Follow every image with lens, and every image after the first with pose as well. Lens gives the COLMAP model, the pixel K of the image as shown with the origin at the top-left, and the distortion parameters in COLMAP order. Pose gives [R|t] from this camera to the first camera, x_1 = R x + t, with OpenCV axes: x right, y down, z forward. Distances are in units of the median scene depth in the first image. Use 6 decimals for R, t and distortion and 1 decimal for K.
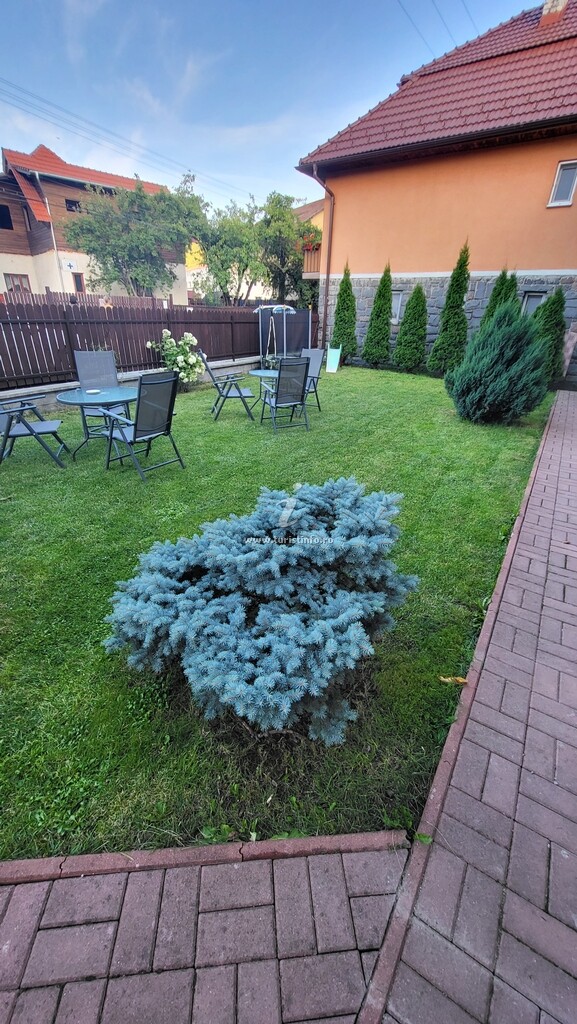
lens RADIAL K [[399.1, 0, 285.7], [0, 399.1, 509.0], [0, 0, 1]] dist [-0.000321, -0.000526]
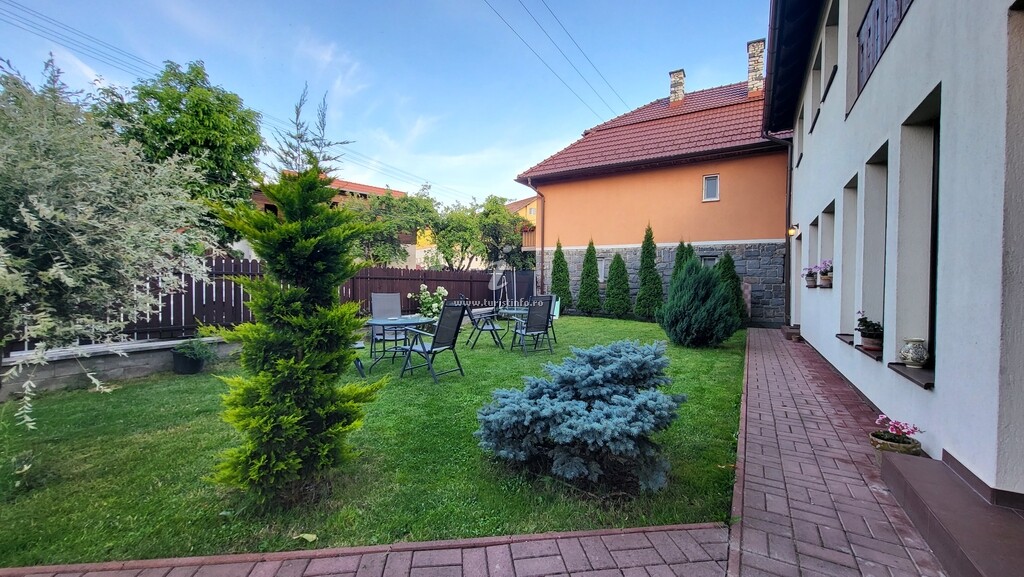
lens RADIAL K [[399.1, 0, 509.7], [0, 399.1, 292.0], [0, 0, 1]] dist [-0.000321, -0.000526]
pose [[0.998907, -0.017329, 0.043422, -0.065055], [0.034018, 0.906522, -0.420786, 0.072194], [-0.032071, 0.421803, 0.906120, -0.083476]]
